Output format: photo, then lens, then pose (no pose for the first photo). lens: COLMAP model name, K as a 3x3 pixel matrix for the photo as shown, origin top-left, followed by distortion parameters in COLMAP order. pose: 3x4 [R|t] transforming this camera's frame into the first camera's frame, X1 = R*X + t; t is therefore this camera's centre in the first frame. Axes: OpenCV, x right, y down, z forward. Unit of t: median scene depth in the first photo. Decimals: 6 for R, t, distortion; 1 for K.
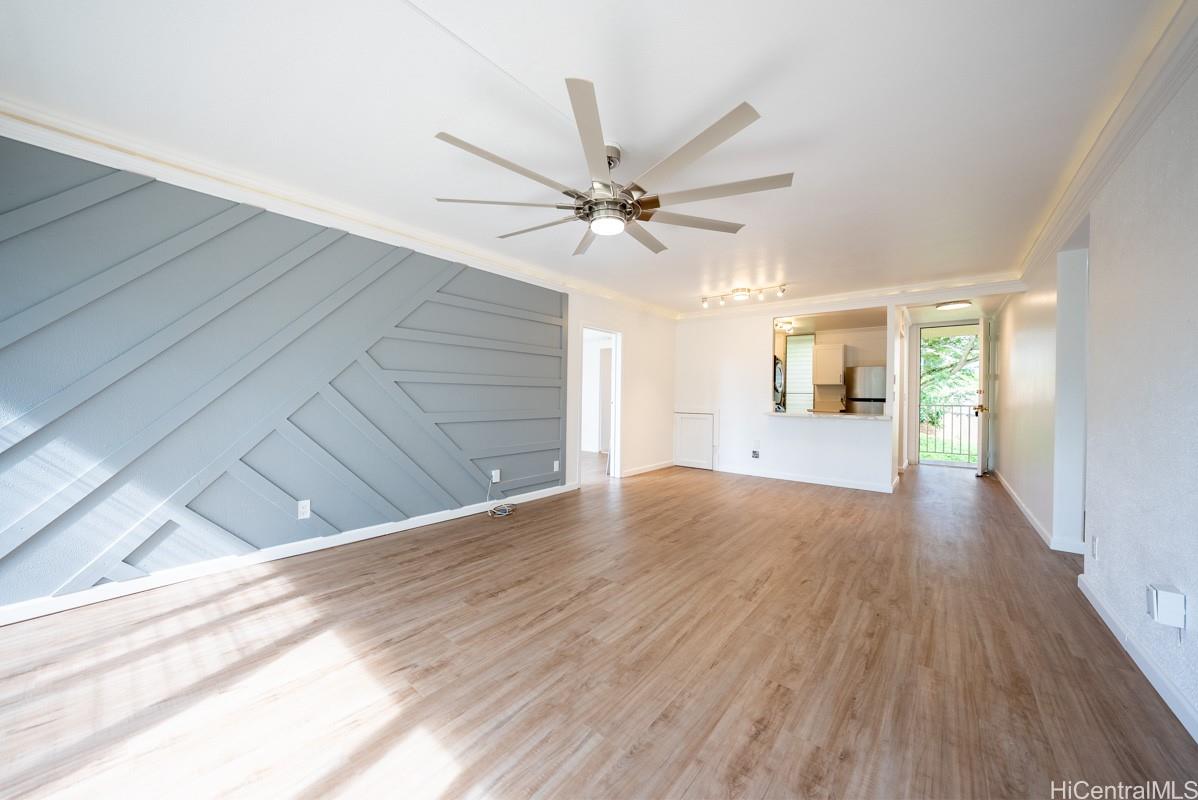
lens RADIAL K [[425.1, 0, 600.8], [0, 425.1, 392.4], [0, 0, 1]] dist [0.001436, -0.000038]
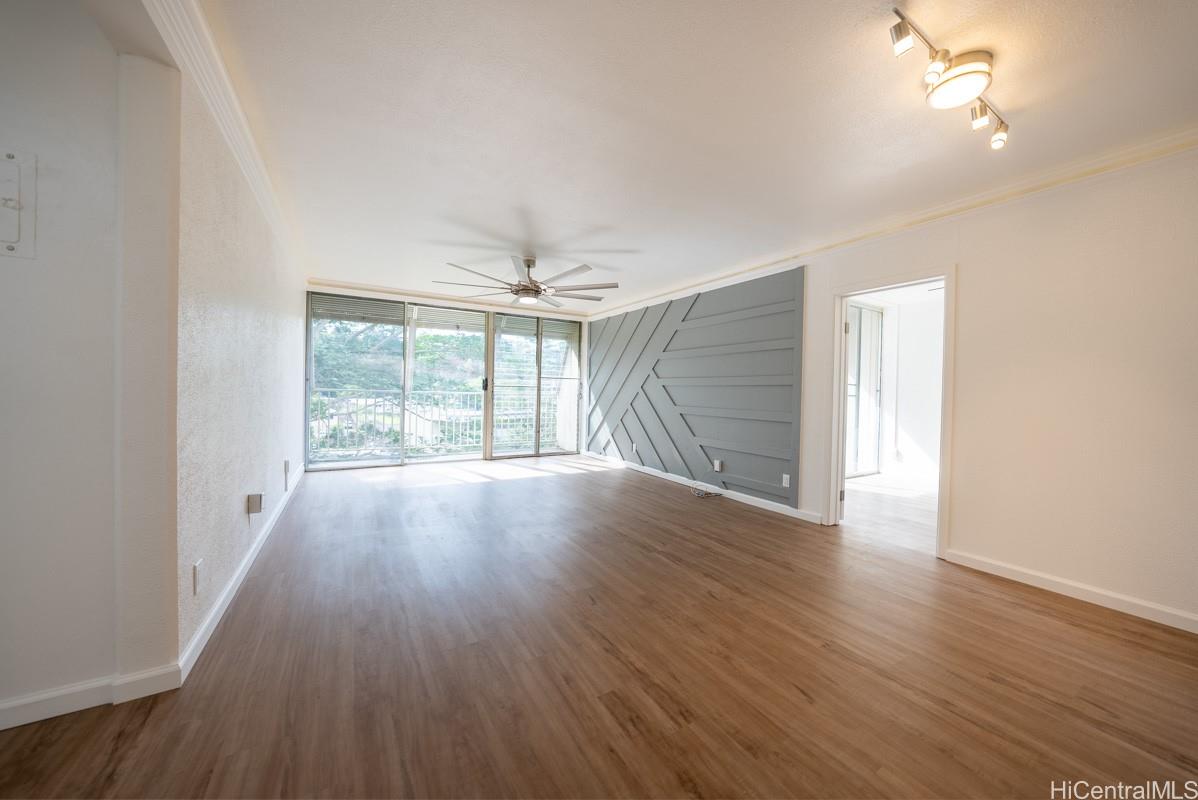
lens RADIAL K [[425.1, 0, 600.8], [0, 425.1, 392.4], [0, 0, 1]] dist [0.001436, -0.000038]
pose [[-0.340815, -0.017589, -0.939966, 0.930608], [-0.016258, 0.999786, -0.012813, 0.020797], [0.939990, 0.010915, -0.341028, 1.094094]]
